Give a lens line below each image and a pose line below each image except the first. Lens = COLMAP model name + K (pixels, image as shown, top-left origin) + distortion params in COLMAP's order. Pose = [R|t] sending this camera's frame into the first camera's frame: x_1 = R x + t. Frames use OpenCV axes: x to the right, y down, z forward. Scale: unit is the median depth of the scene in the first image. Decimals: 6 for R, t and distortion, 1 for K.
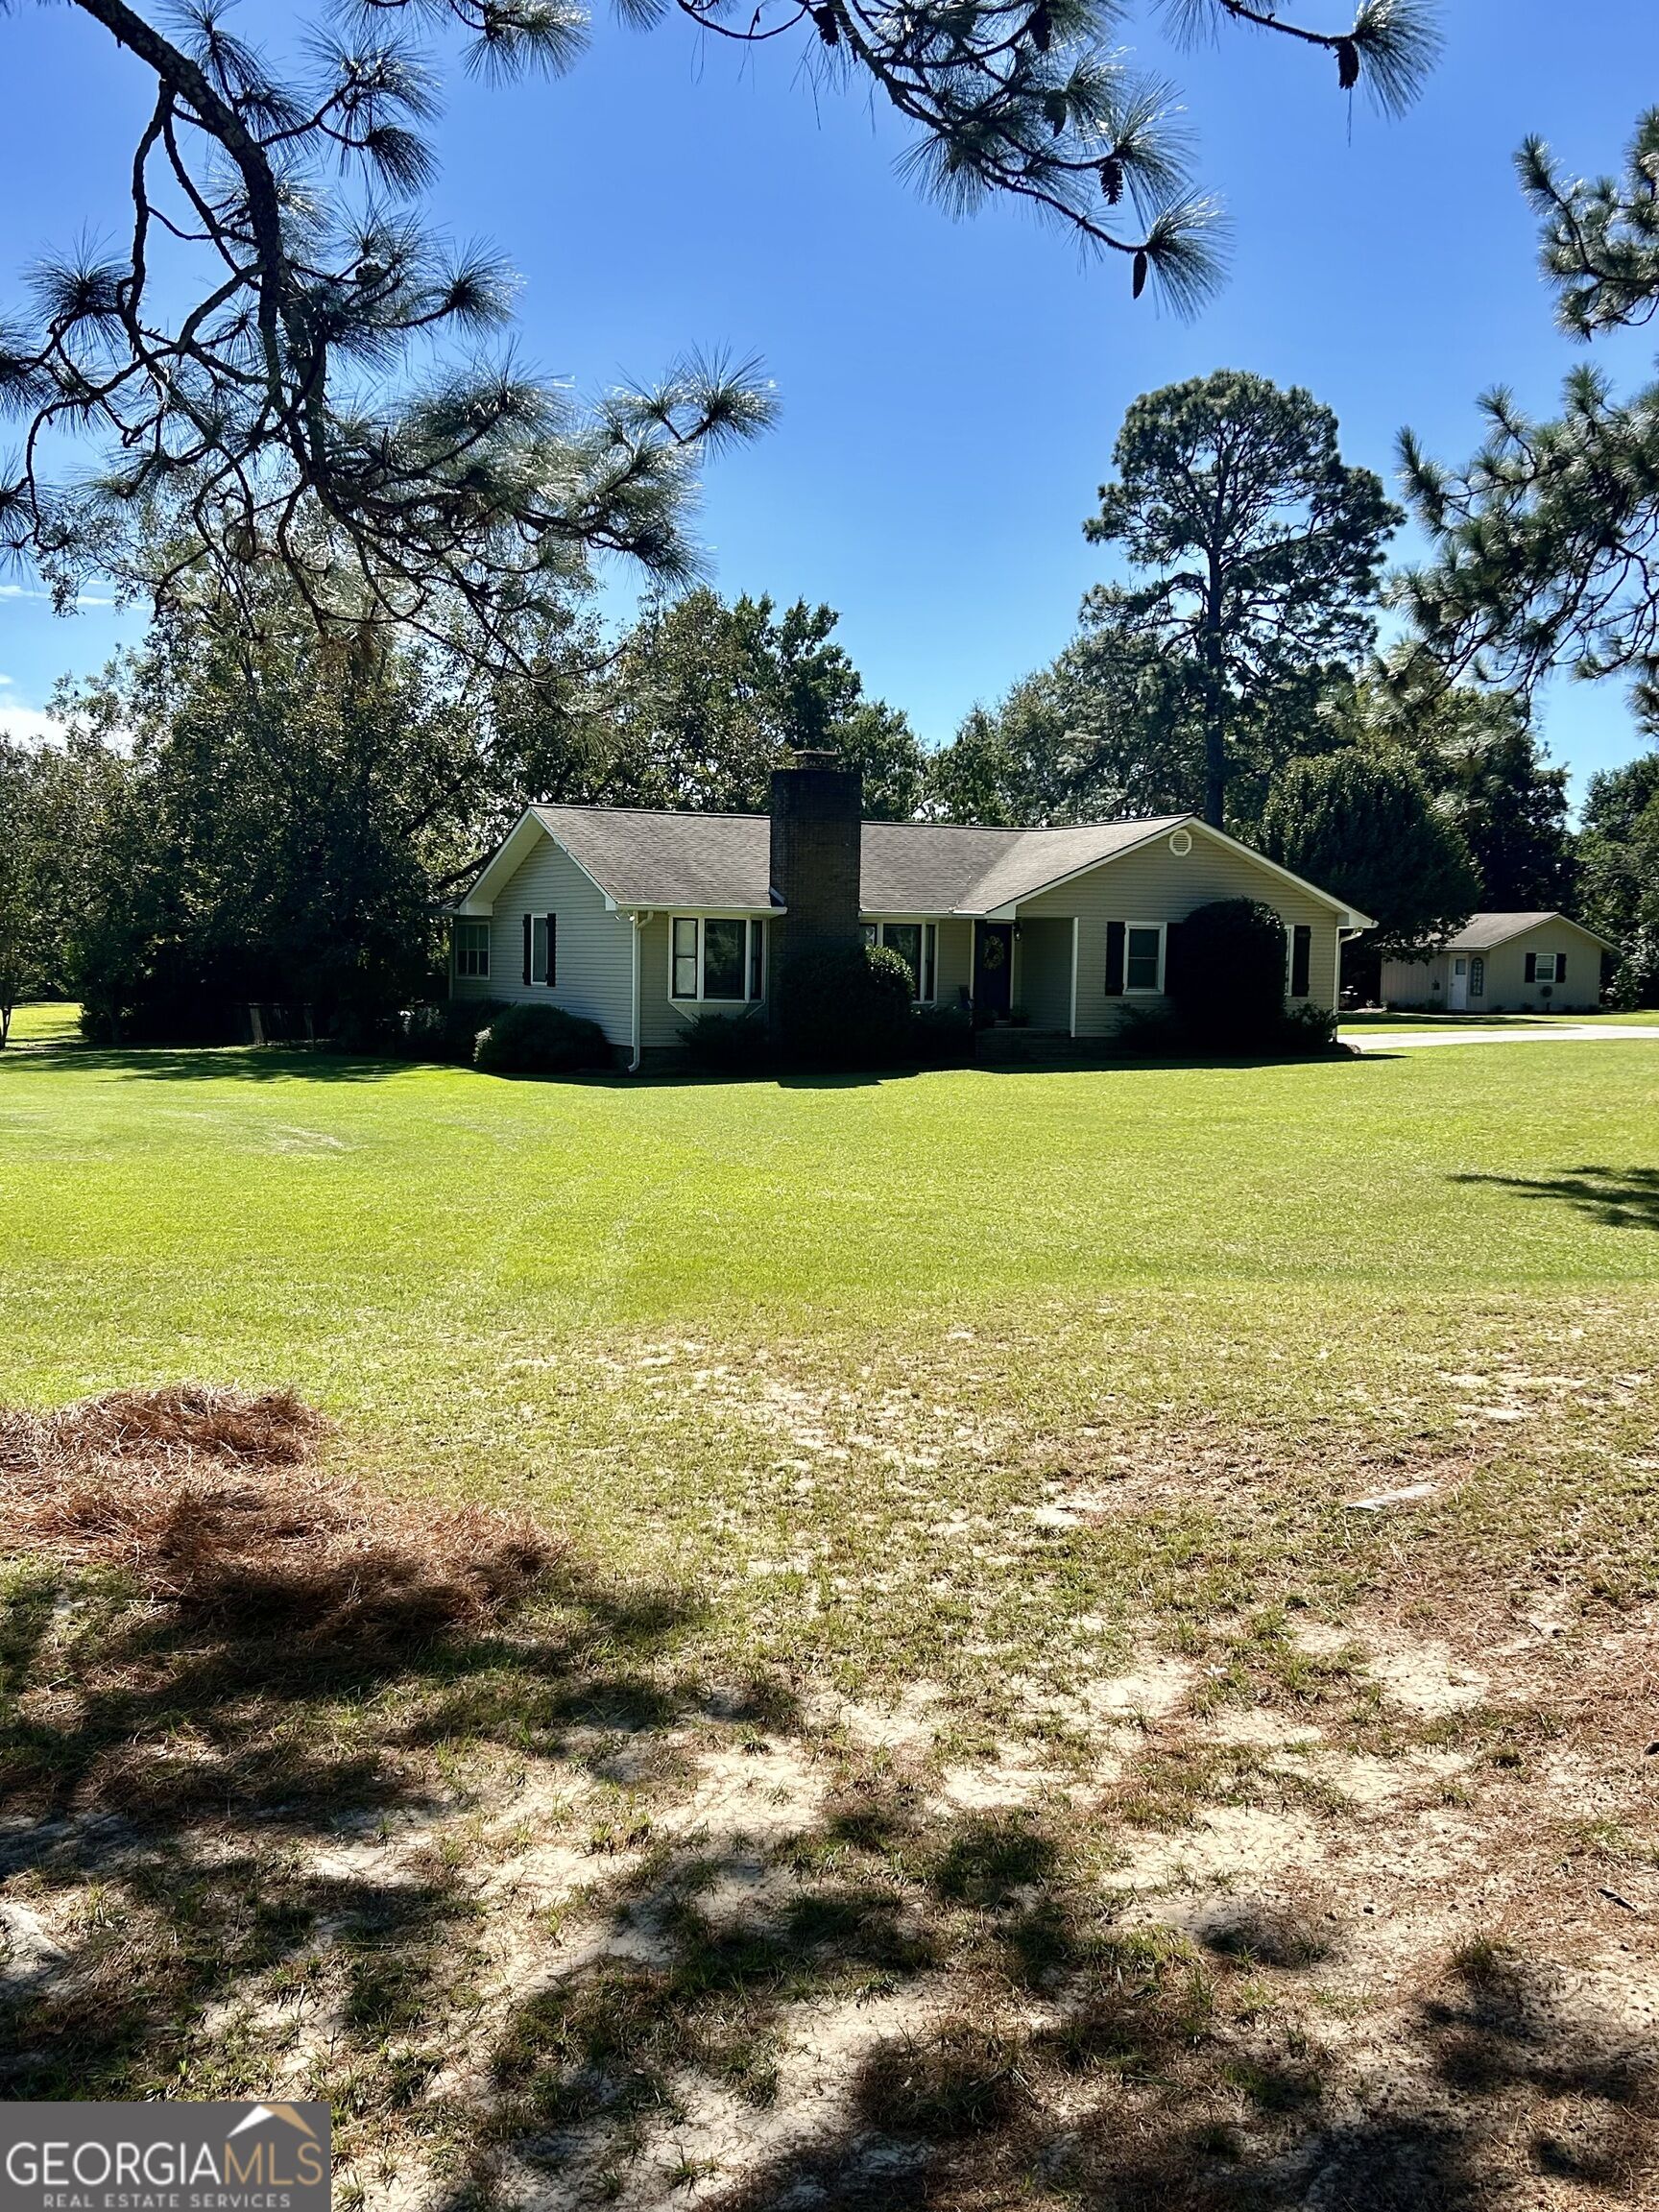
lens RADIAL K [[2122.8, 0, 829.5], [0, 2122.8, 1106.0], [0, 0, 1]] dist [0.000968, 0.001239]
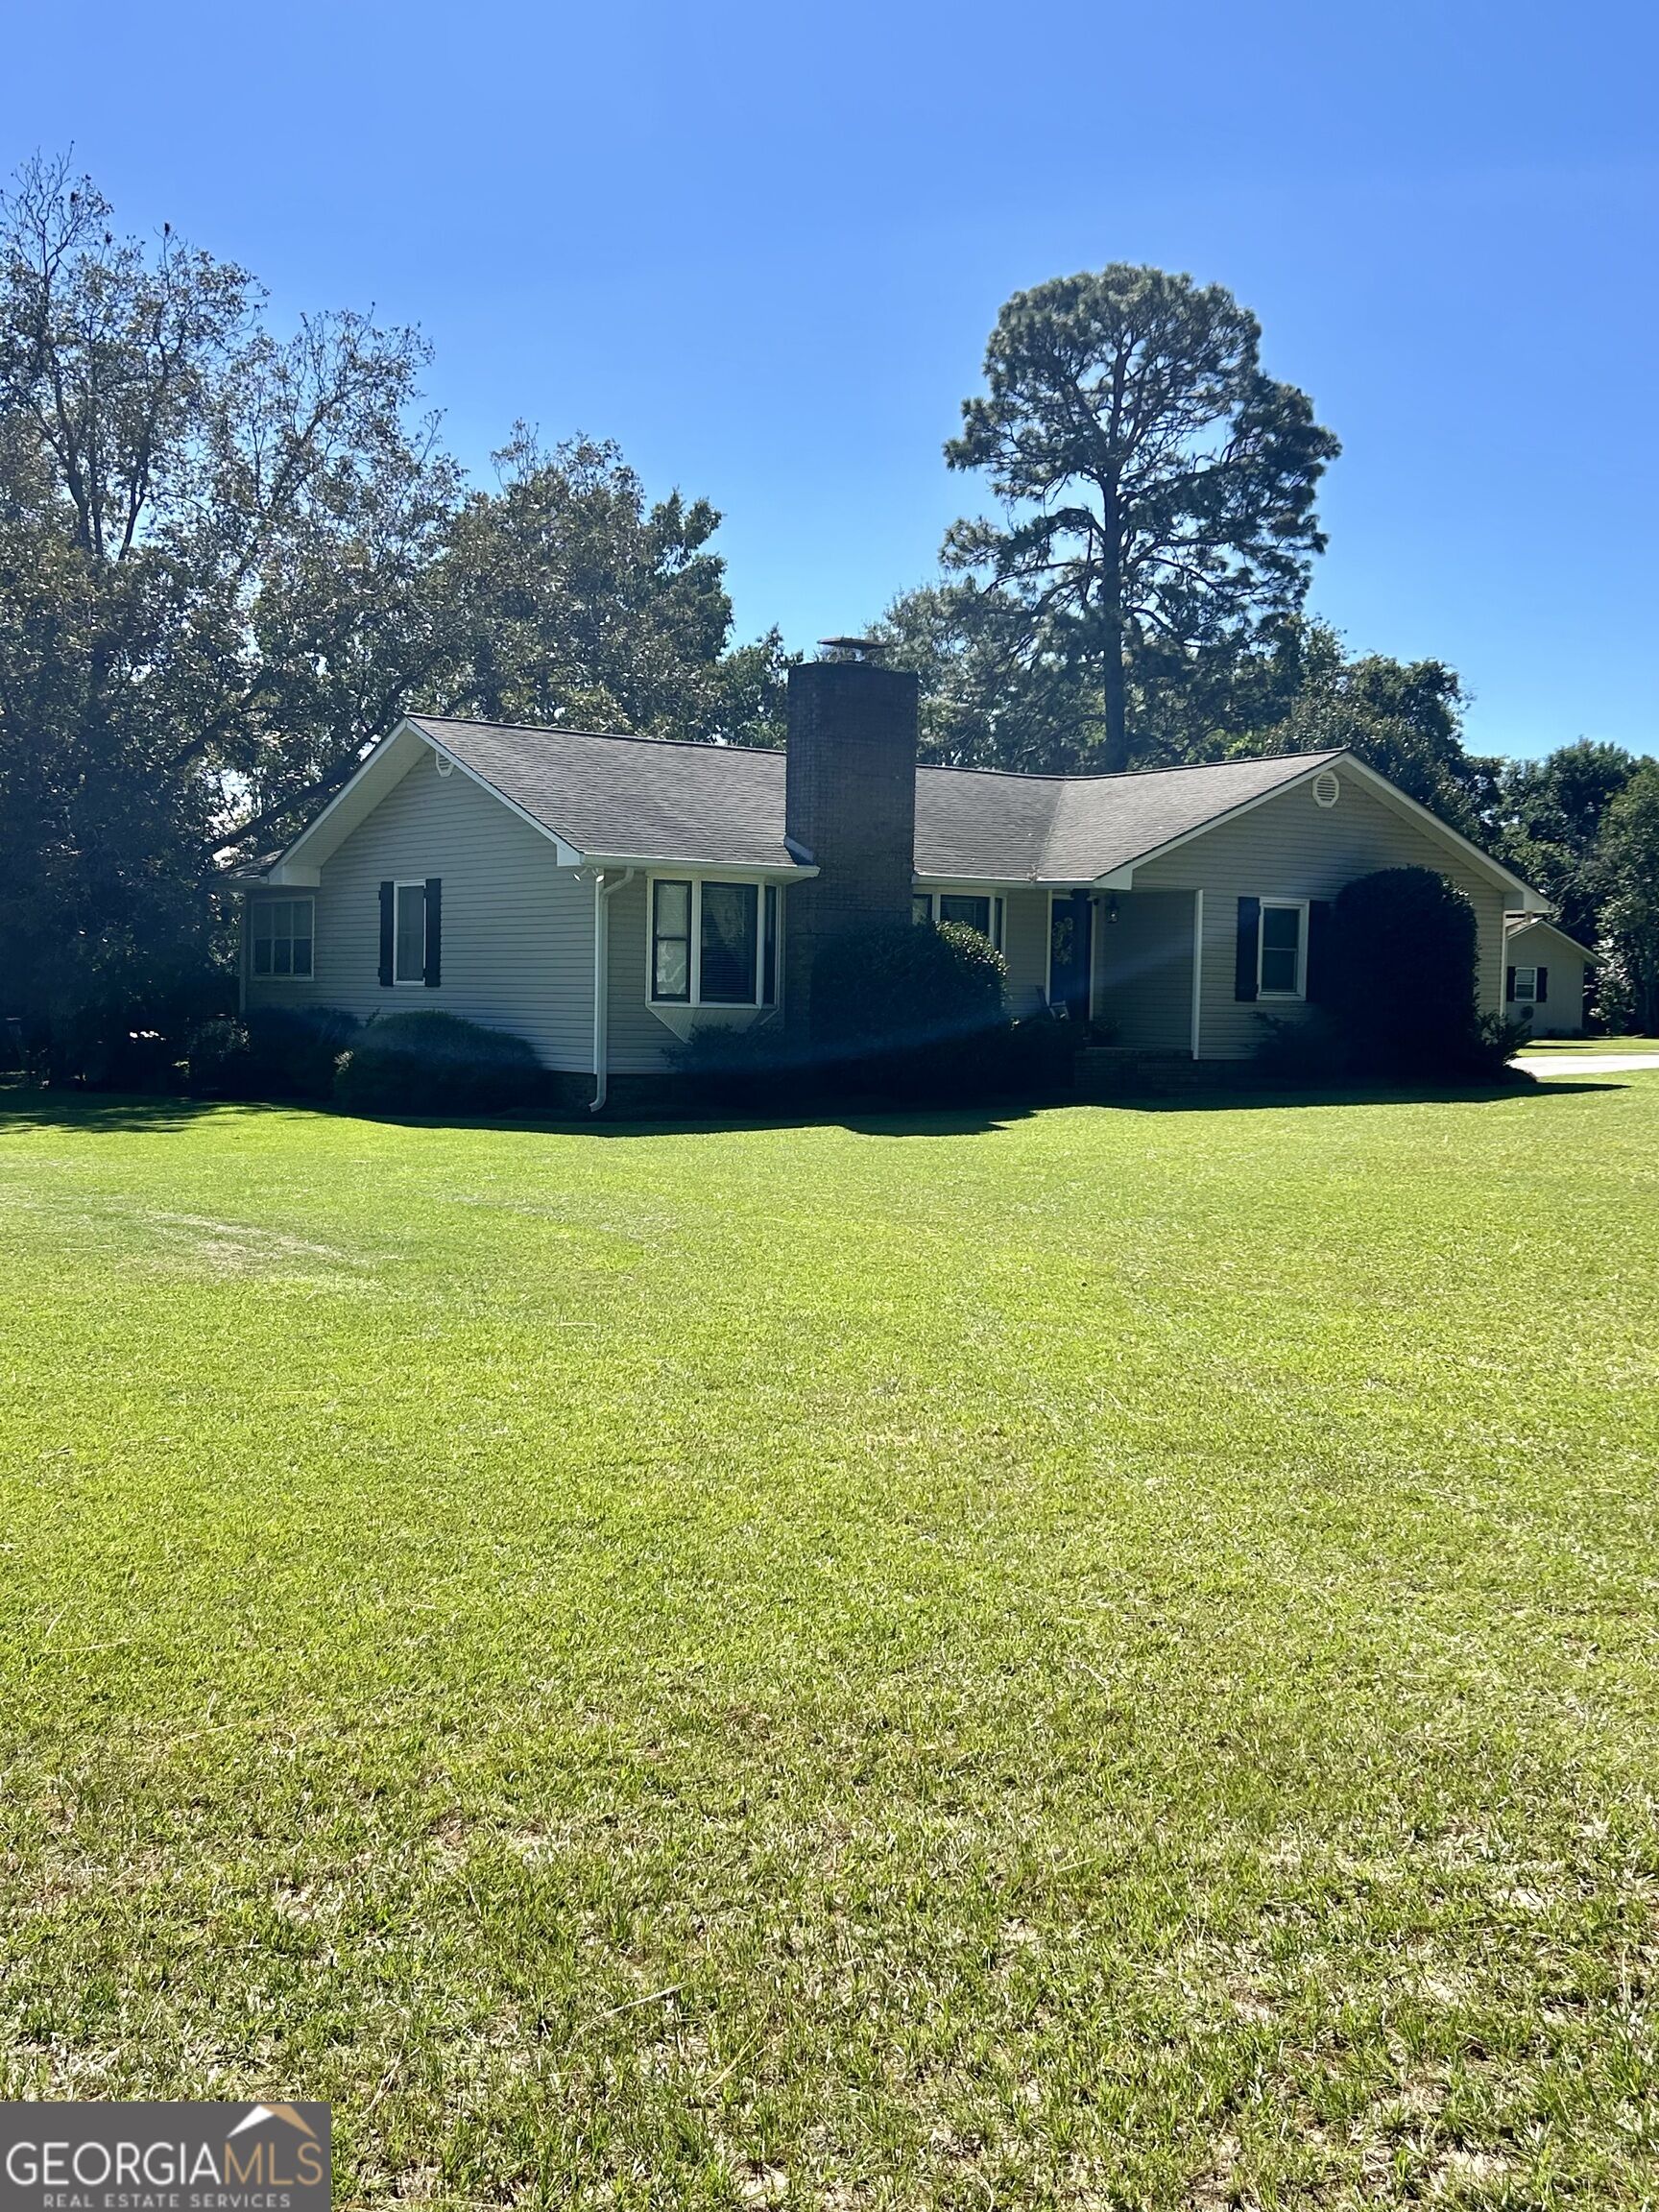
lens RADIAL K [[2299.7, 0, 829.5], [0, 2299.7, 1106.0], [0, 0, 1]] dist [-0.014880, -0.007606]
pose [[0.987875, -0.005524, 0.155153, -0.072311], [0.008805, 0.999752, -0.020466, -0.001299], [-0.155001, 0.021583, 0.987678, 0.153243]]
